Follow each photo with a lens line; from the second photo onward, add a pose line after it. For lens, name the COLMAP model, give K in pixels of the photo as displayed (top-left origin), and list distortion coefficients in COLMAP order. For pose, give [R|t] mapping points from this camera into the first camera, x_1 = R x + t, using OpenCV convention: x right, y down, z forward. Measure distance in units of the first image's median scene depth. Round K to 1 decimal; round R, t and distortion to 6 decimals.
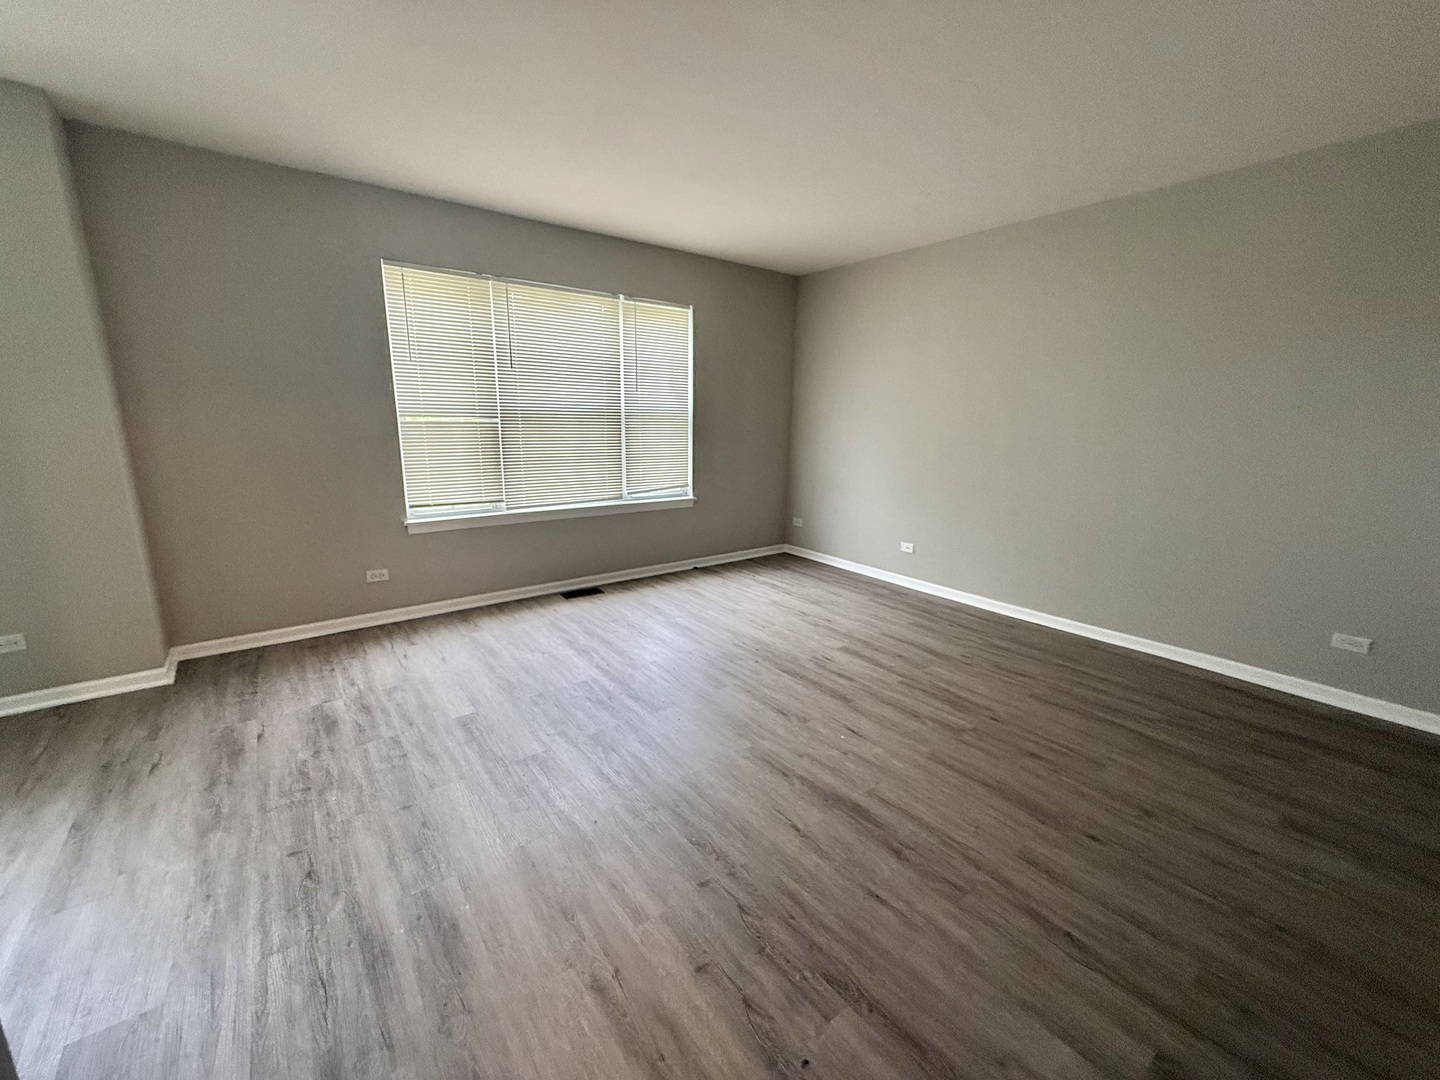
lens RADIAL K [[575.9, 0, 717.7], [0, 575.9, 539.4], [0, 0, 1]] dist [-0.001847, 0.000293]
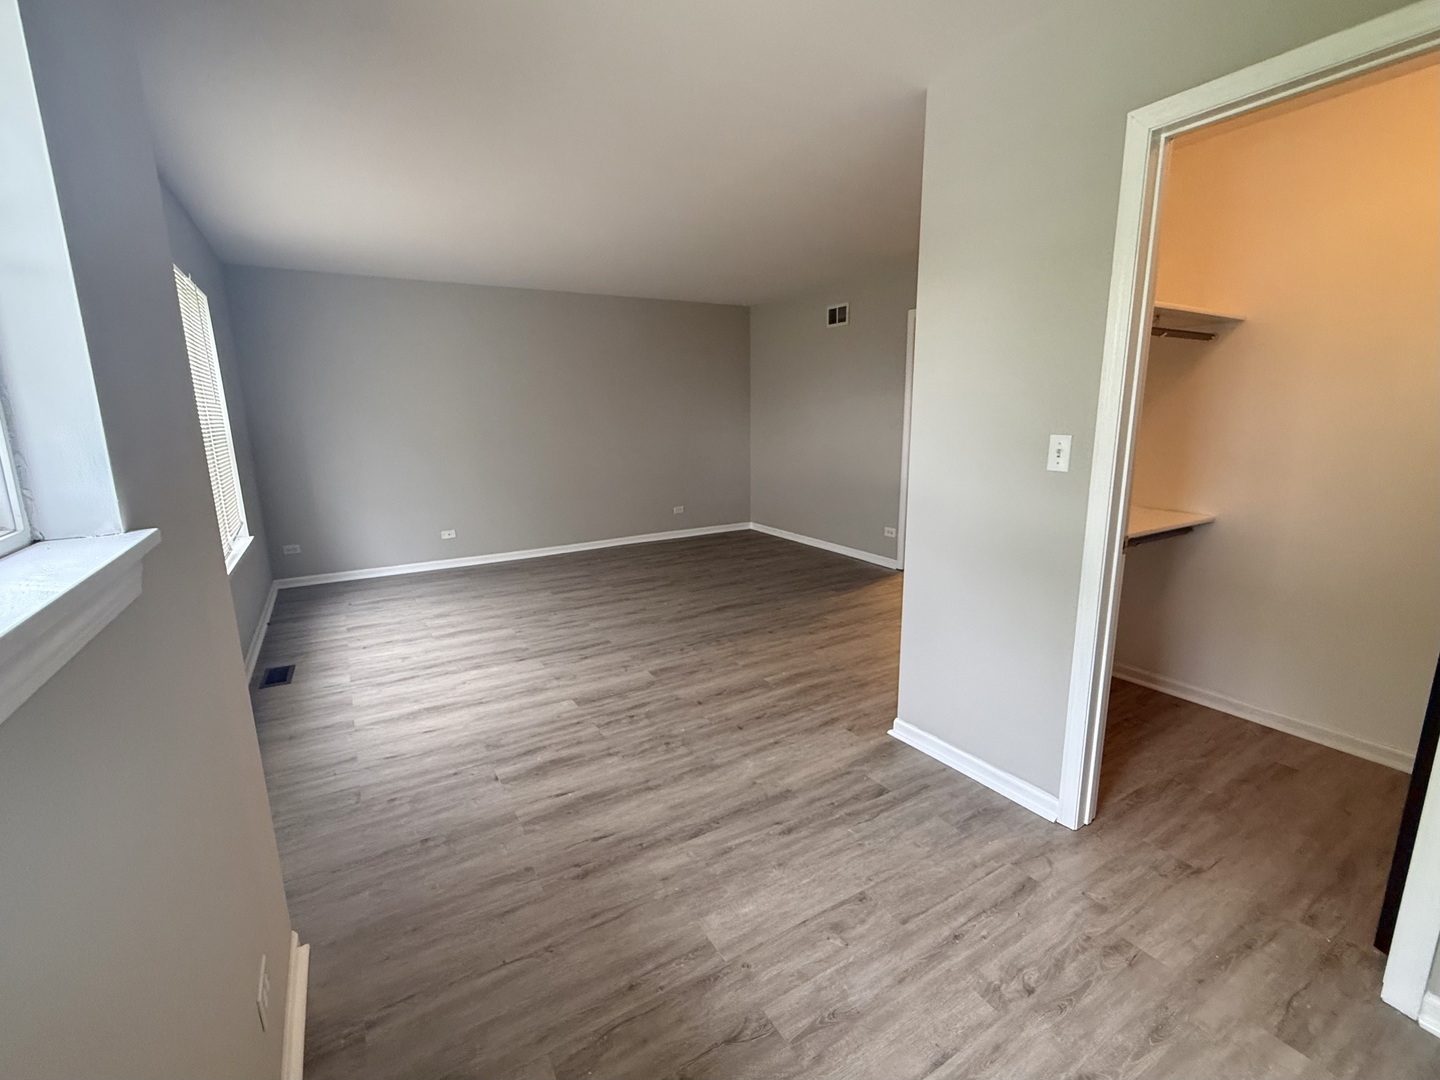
lens RADIAL K [[634.5, 0, 720.0], [0, 634.5, 540.0], [0, 0, 1]] dist [-0.003548, -0.000111]
pose [[0.109183, -0.216392, 0.970182, -1.161424], [0.228526, 0.955338, 0.187363, -0.120614], [-0.967396, 0.201255, 0.153757, 0.367794]]
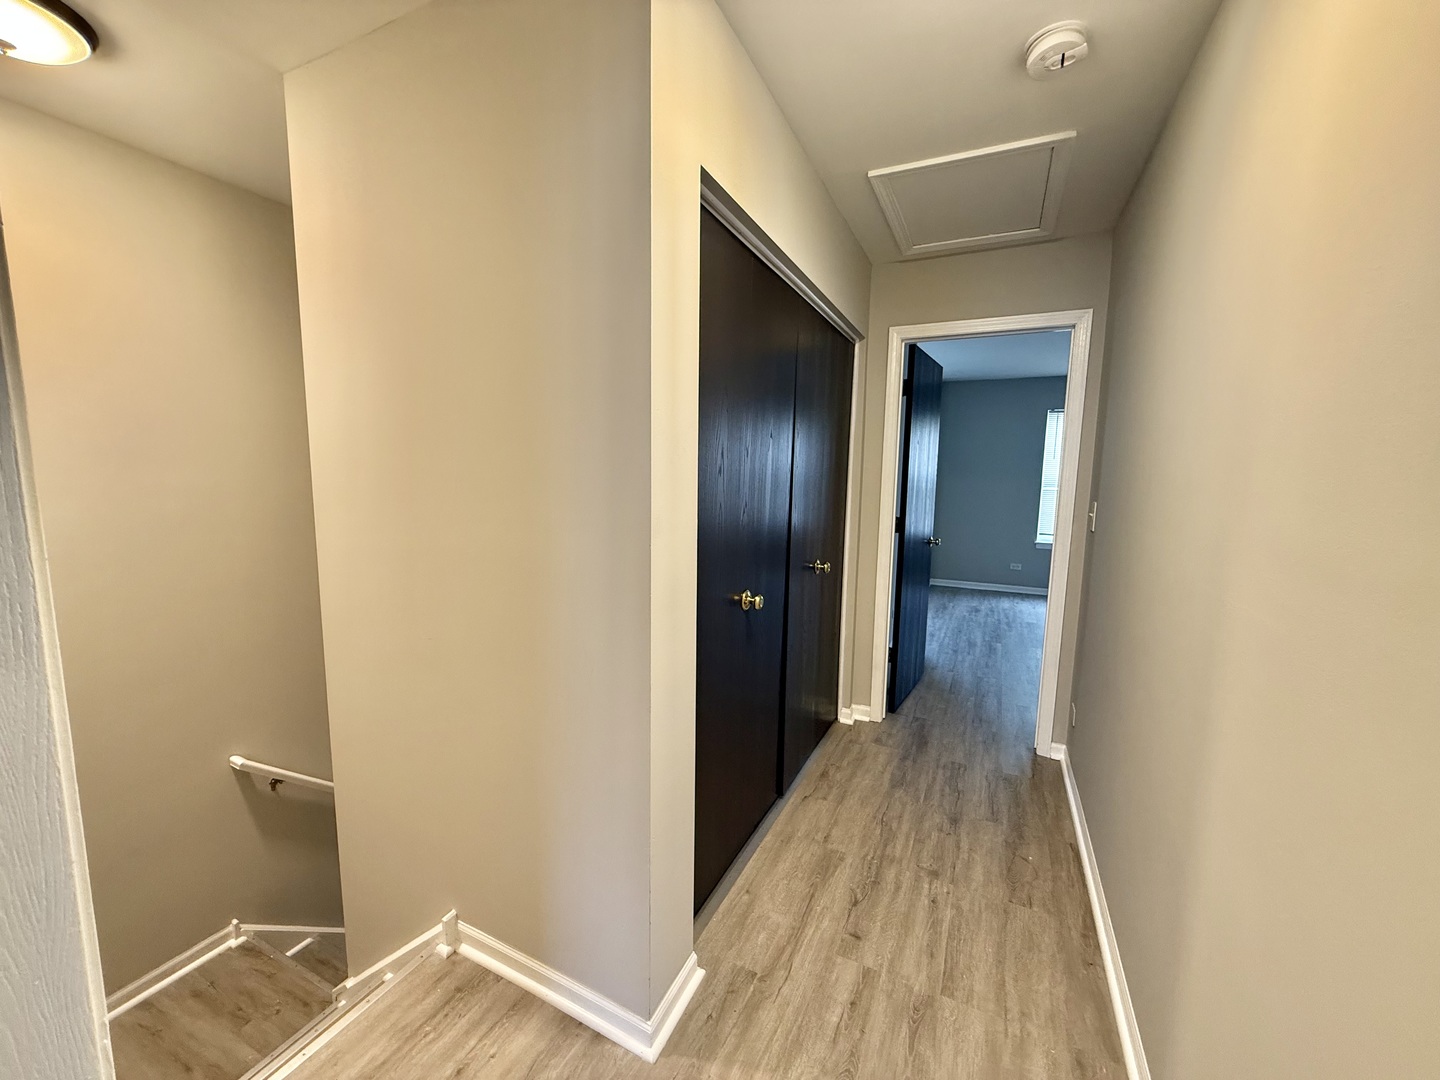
lens RADIAL K [[575.9, 0, 717.7], [0, 575.9, 539.4], [0, 0, 1]] dist [-0.001847, 0.000293]
pose [[0.446401, 0.098127, -0.889437, 0.715179], [-0.199949, 0.979776, 0.007741, 0.167345], [0.872208, 0.174387, 0.456993, -0.827390]]
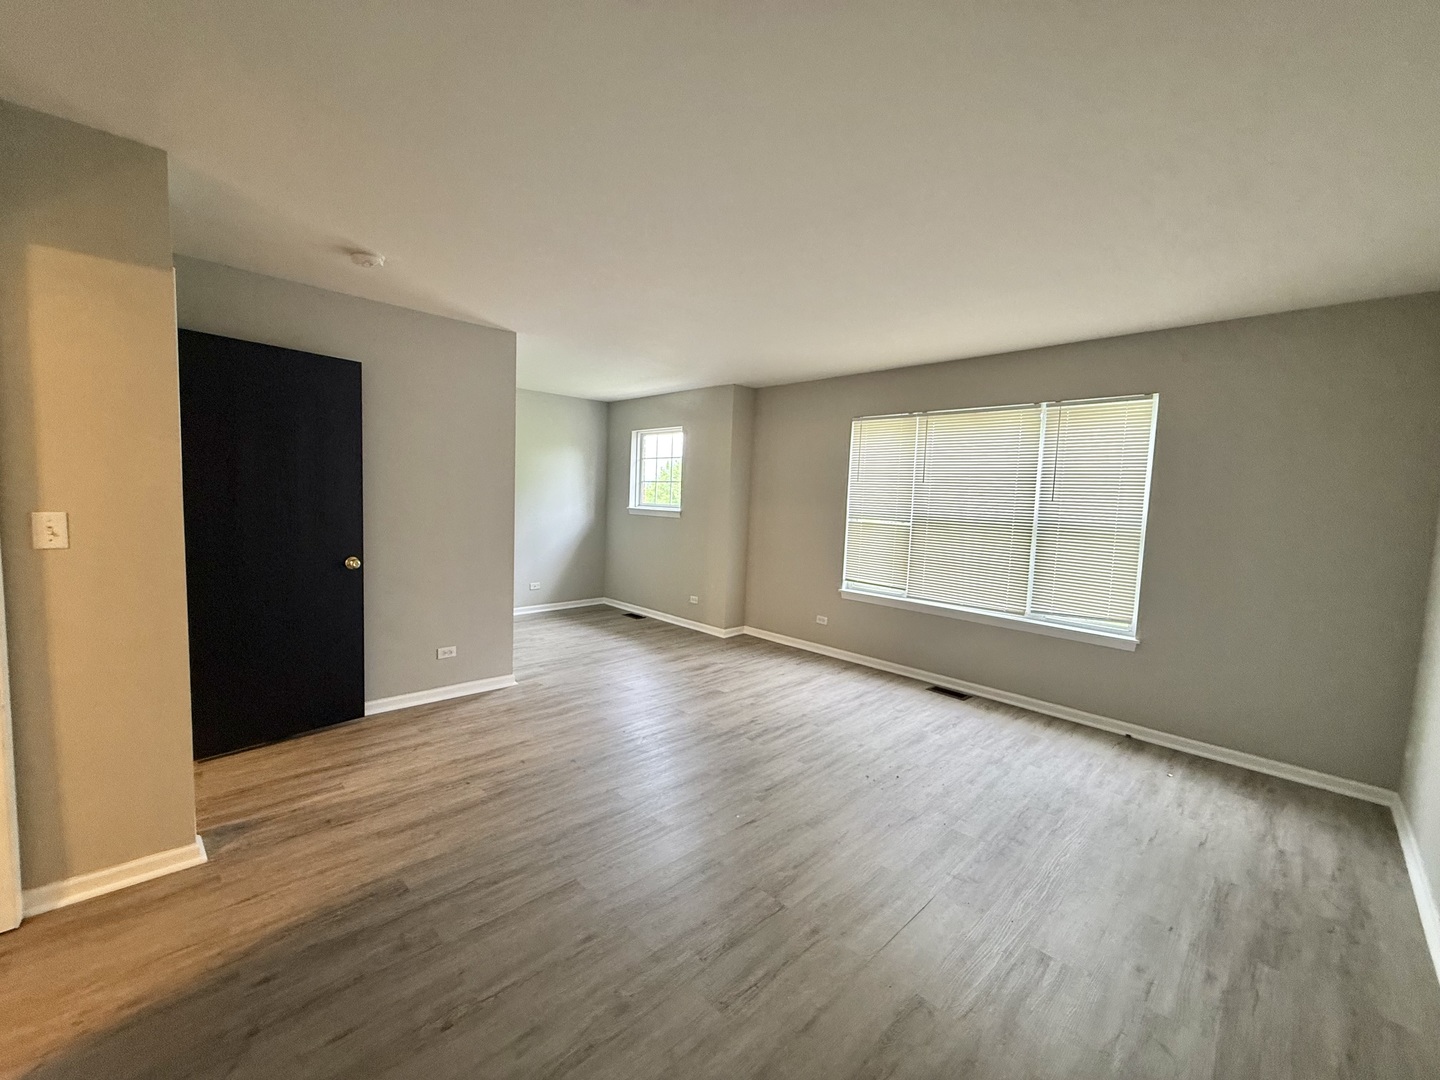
lens RADIAL K [[575.9, 0, 717.7], [0, 575.9, 539.4], [0, 0, 1]] dist [-0.001847, 0.000293]
pose [[0.119485, 0.061106, -0.990954, 0.895665], [-0.248151, 0.968263, 0.029786, -0.124750], [0.961324, 0.242347, 0.130856, 0.511724]]
